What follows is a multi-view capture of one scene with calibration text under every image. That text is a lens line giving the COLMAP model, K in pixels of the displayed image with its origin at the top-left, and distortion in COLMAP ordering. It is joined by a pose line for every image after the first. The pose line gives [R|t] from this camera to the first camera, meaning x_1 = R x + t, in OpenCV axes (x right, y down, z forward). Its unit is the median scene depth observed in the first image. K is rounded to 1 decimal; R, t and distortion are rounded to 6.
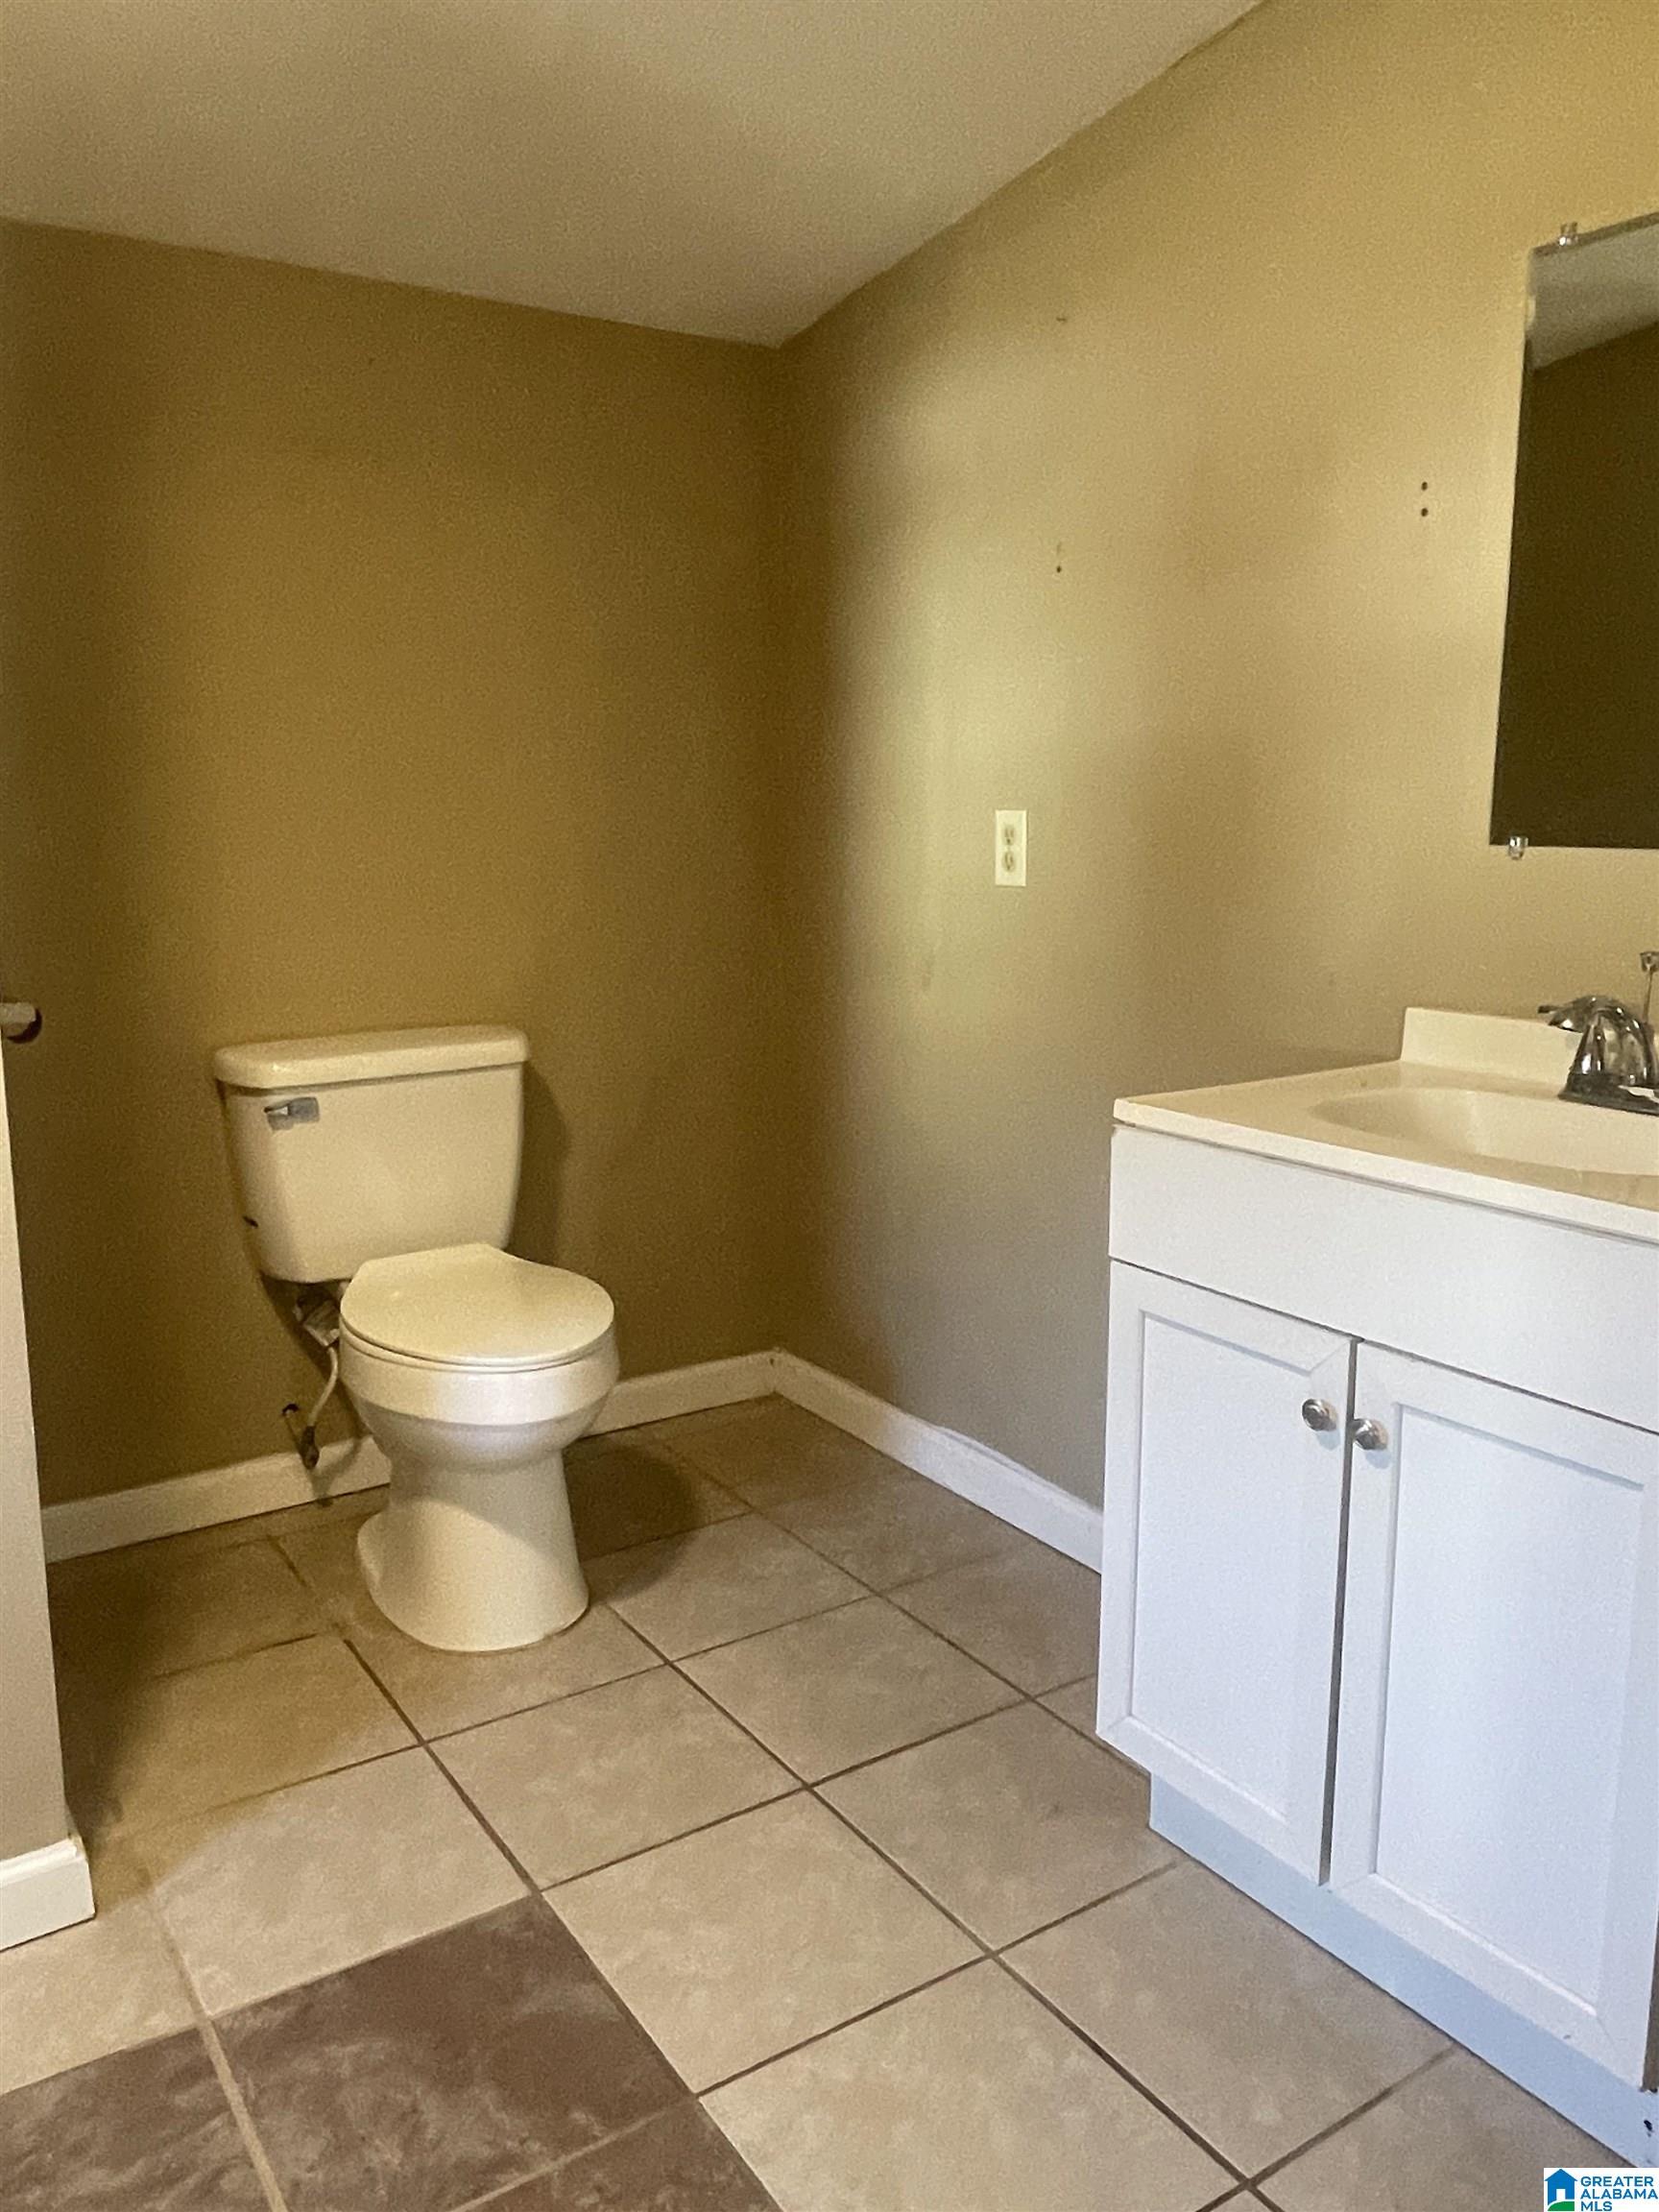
lens RADIAL K [[1648.5, 0, 823.8], [0, 1648.5, 1067.3], [0, 0, 1]] dist [0.006668, -0.024376]
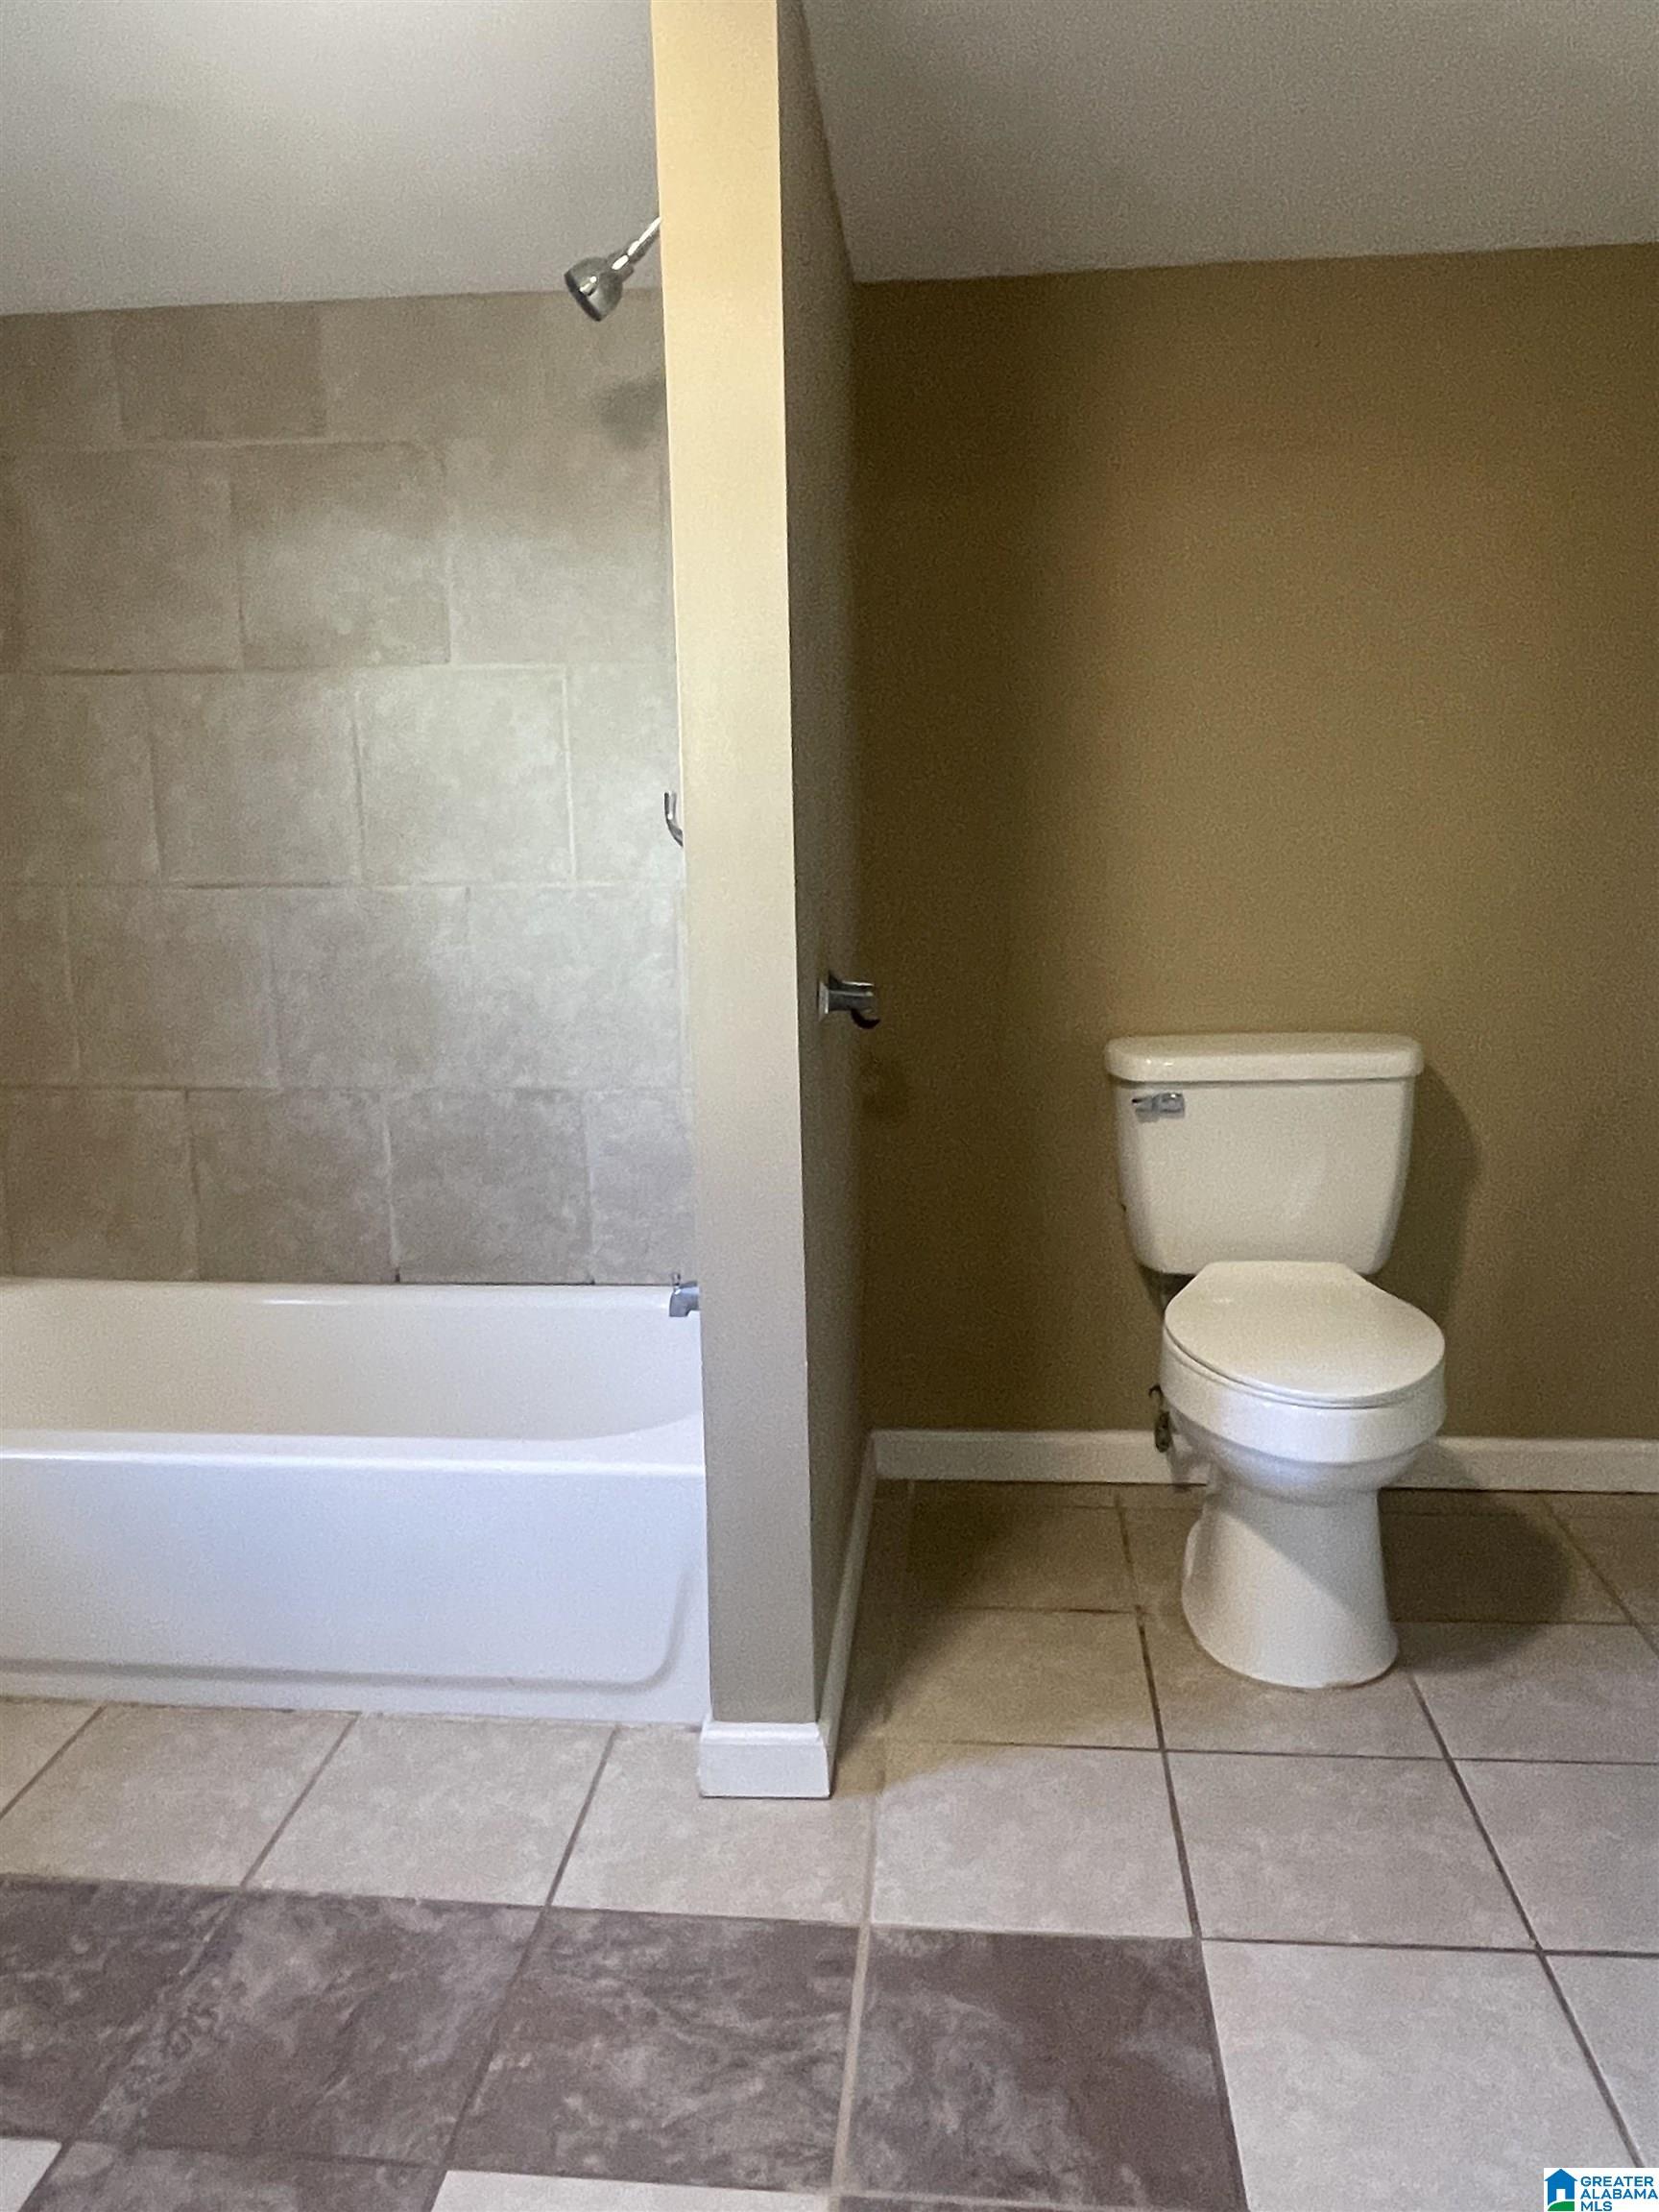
lens RADIAL K [[1648.5, 0, 823.8], [0, 1648.5, 1067.3], [0, 0, 1]] dist [0.006668, -0.024376]
pose [[0.778404, 0.092468, -0.620916, 0.195630], [-0.079815, 0.995643, 0.048214, -0.039072], [0.622669, 0.012029, 0.782393, 0.086127]]
